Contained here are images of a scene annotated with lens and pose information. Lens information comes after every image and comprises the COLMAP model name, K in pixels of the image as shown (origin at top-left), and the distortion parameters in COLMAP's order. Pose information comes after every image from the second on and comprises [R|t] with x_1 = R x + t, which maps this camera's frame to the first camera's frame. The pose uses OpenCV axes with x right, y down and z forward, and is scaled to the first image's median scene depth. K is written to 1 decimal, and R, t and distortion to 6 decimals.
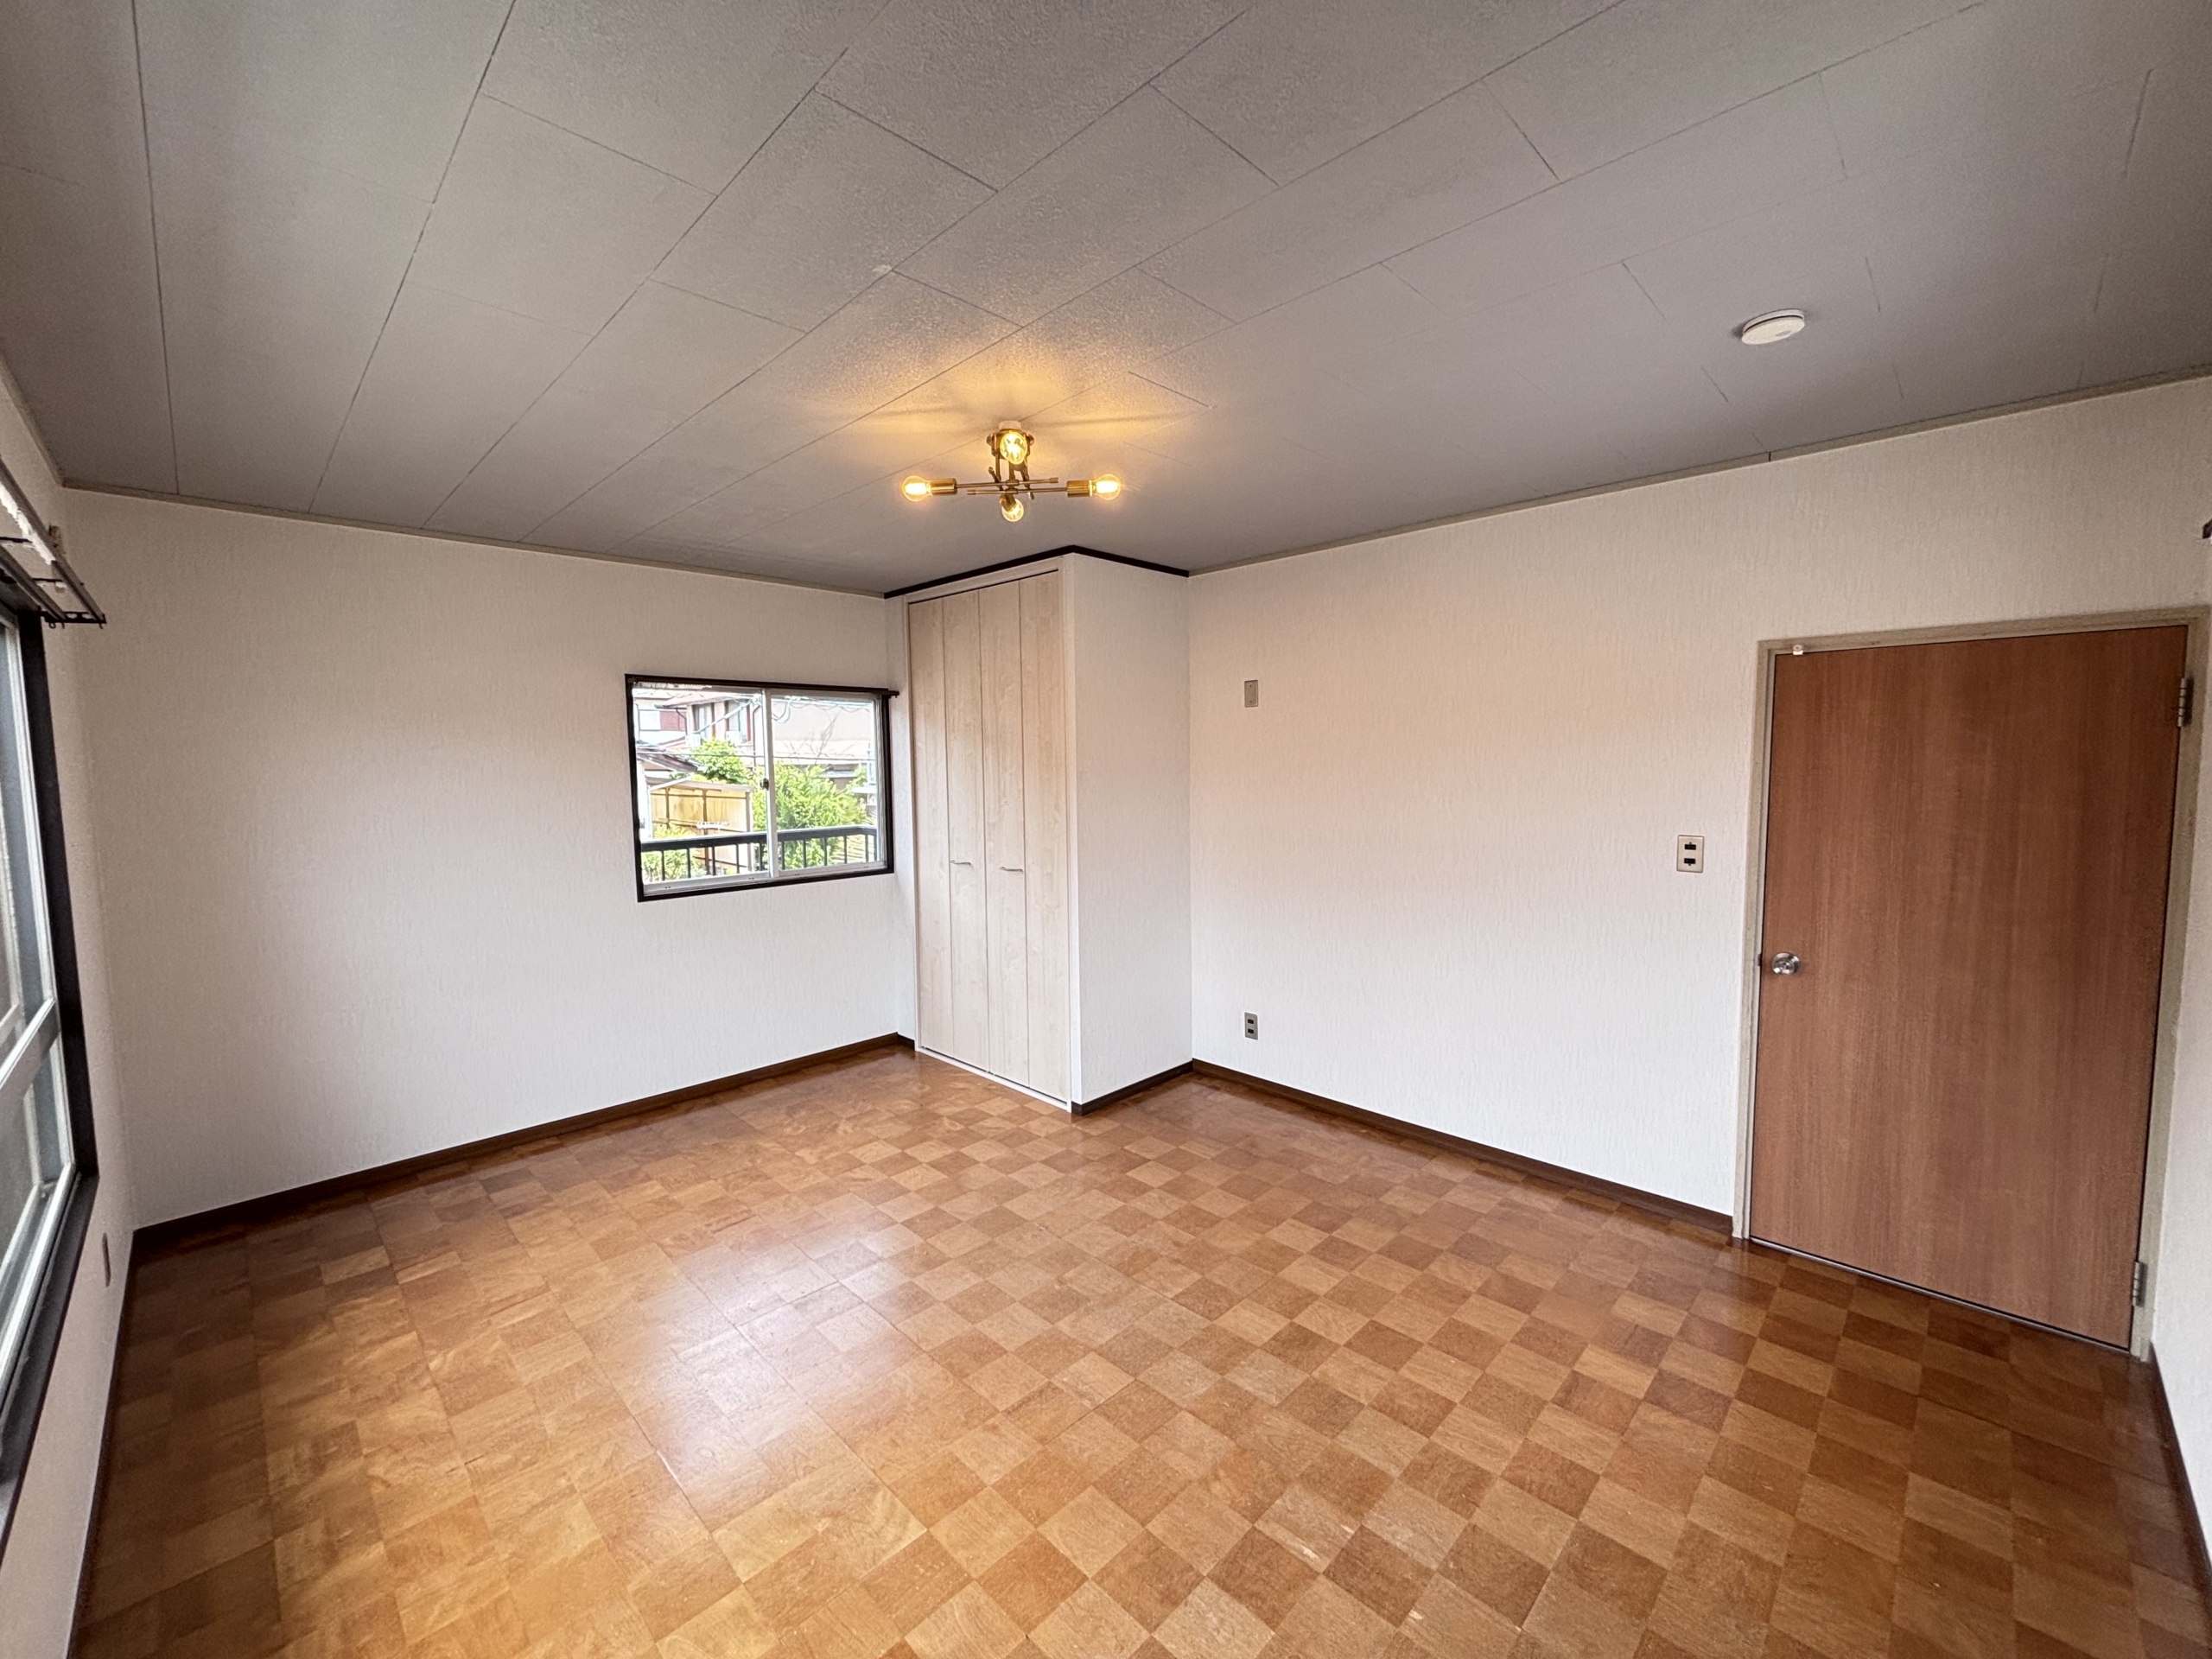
lens RADIAL K [[889.1, 0, 1106.5], [0, 889.1, 822.8], [0, 0, 1]] dist [-0.000434, -0.000275]
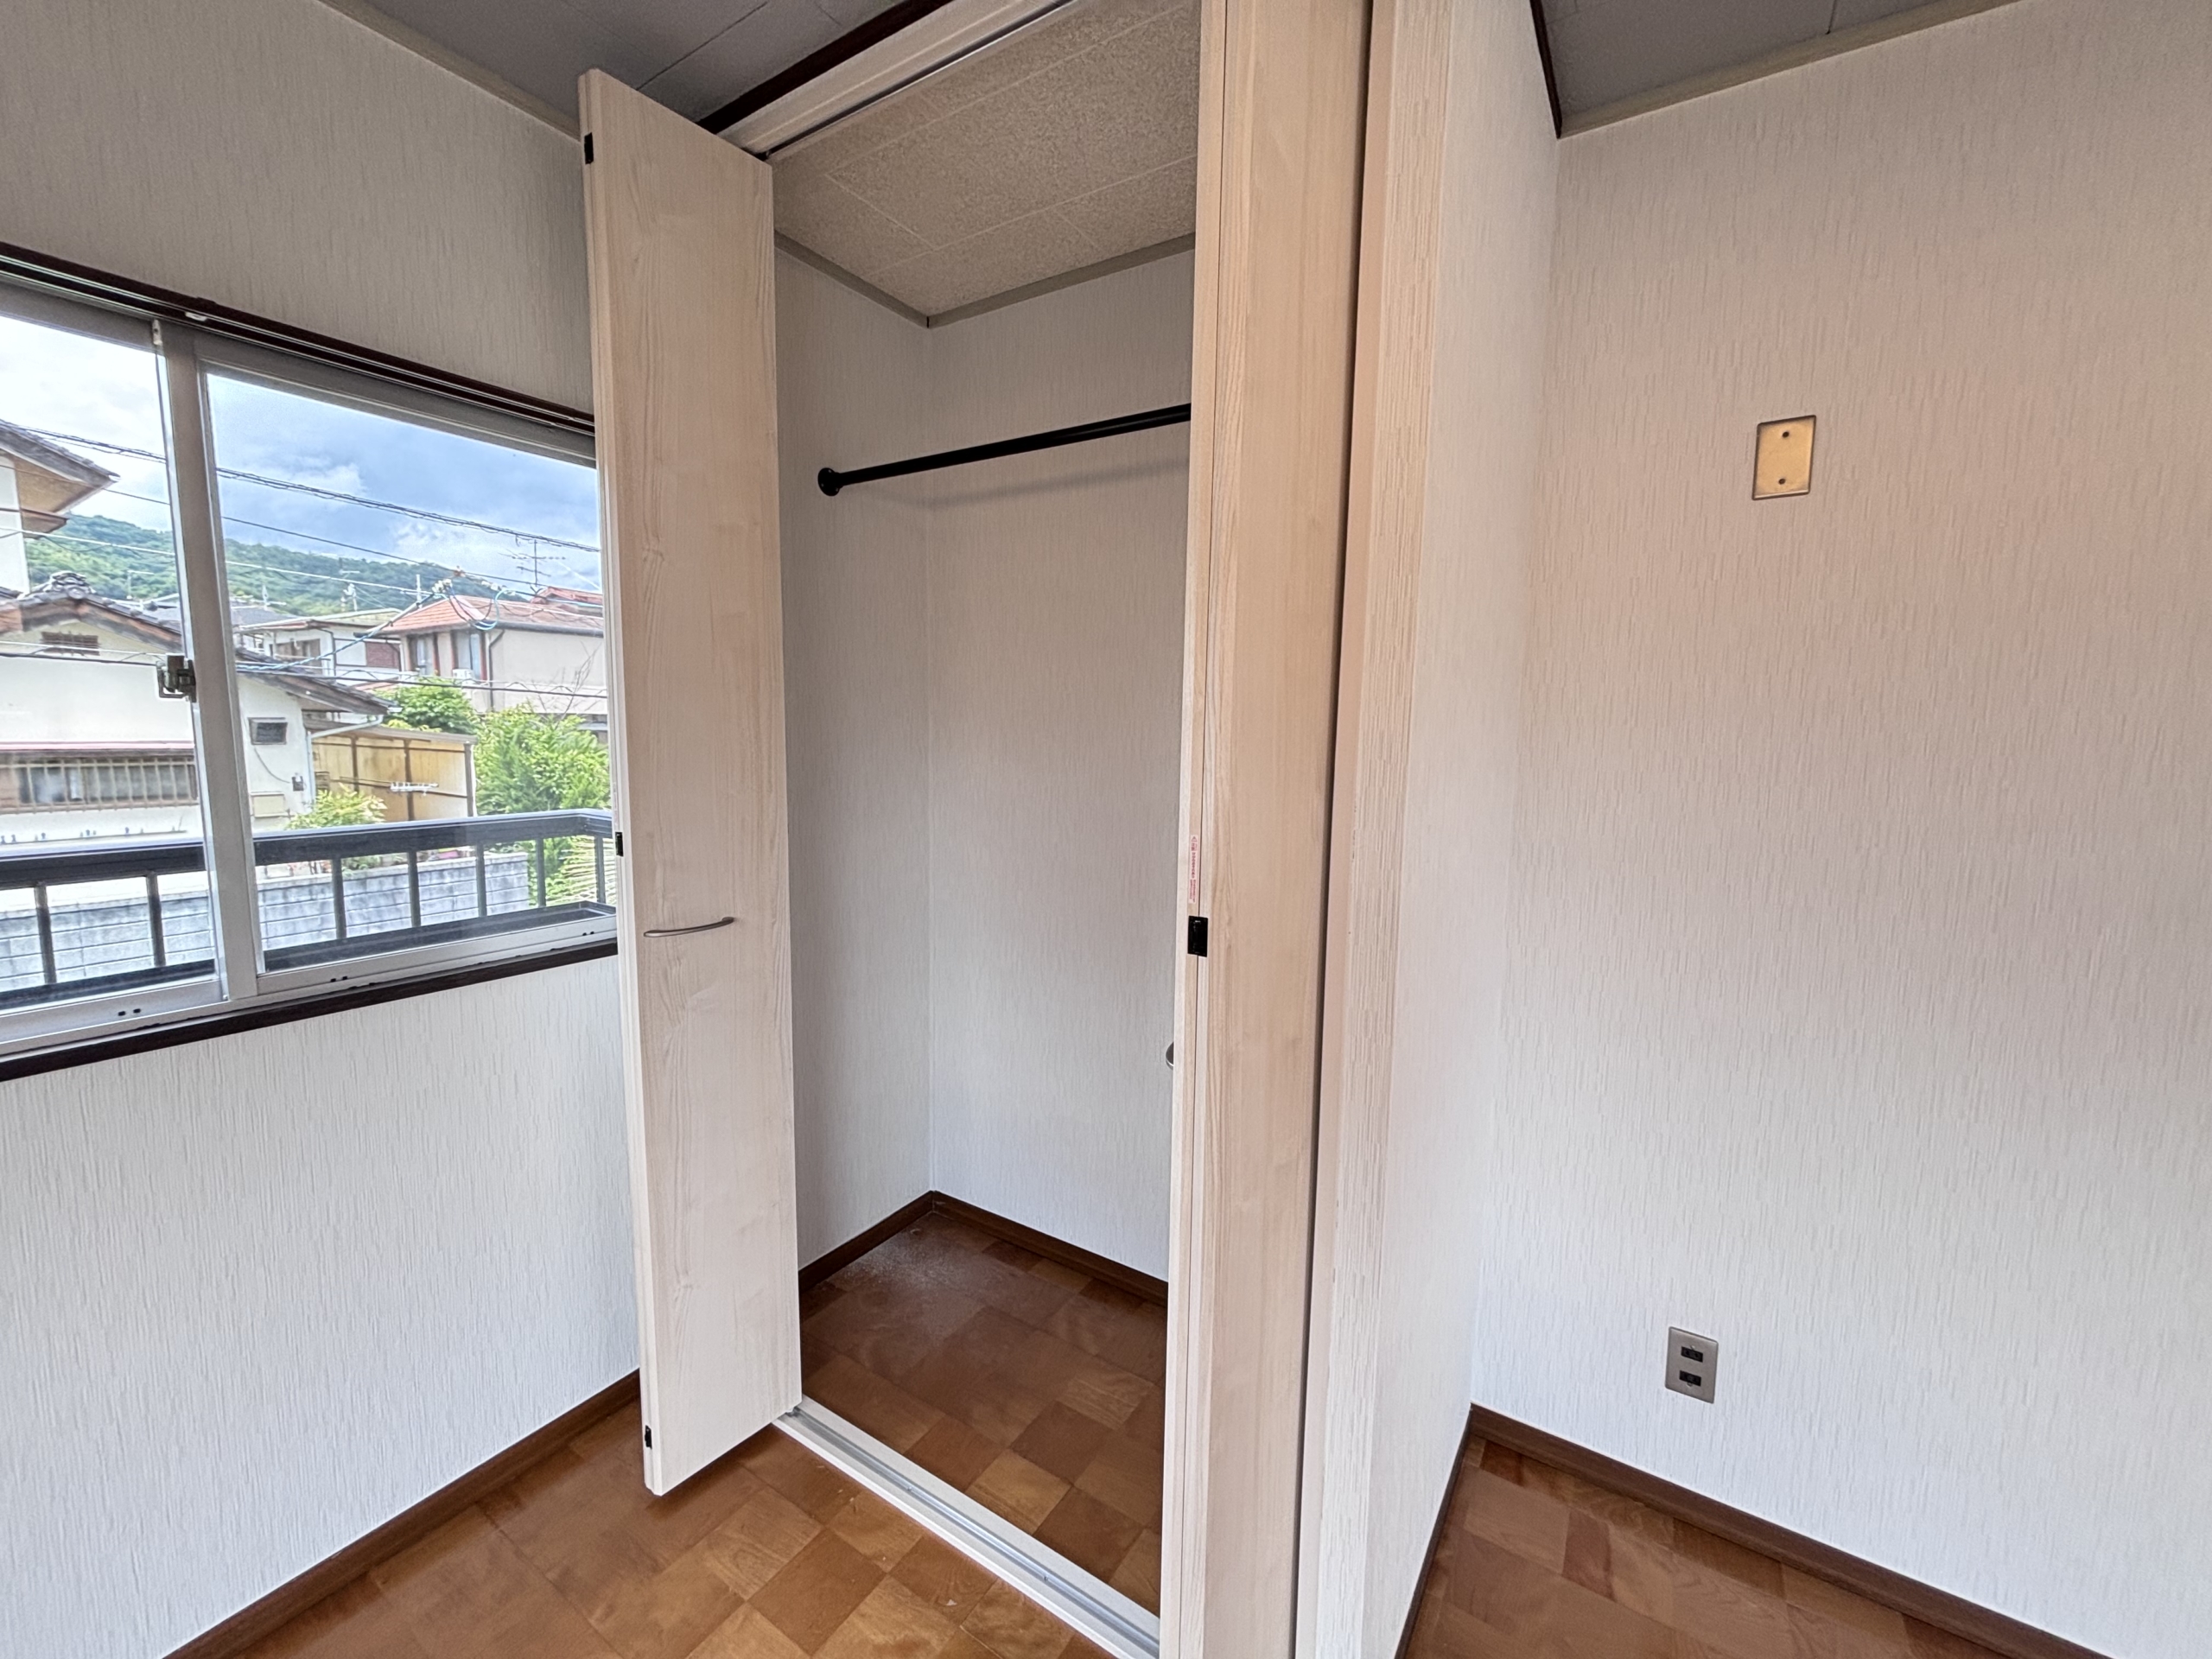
lens RADIAL K [[889.1, 0, 1106.5], [0, 889.1, 822.8], [0, 0, 1]] dist [-0.000434, -0.000275]
pose [[0.977015, 0.006223, 0.213082, -0.030421], [-0.014257, 0.999243, 0.036186, -0.002432], [-0.212695, -0.038392, 0.976364, 0.128706]]
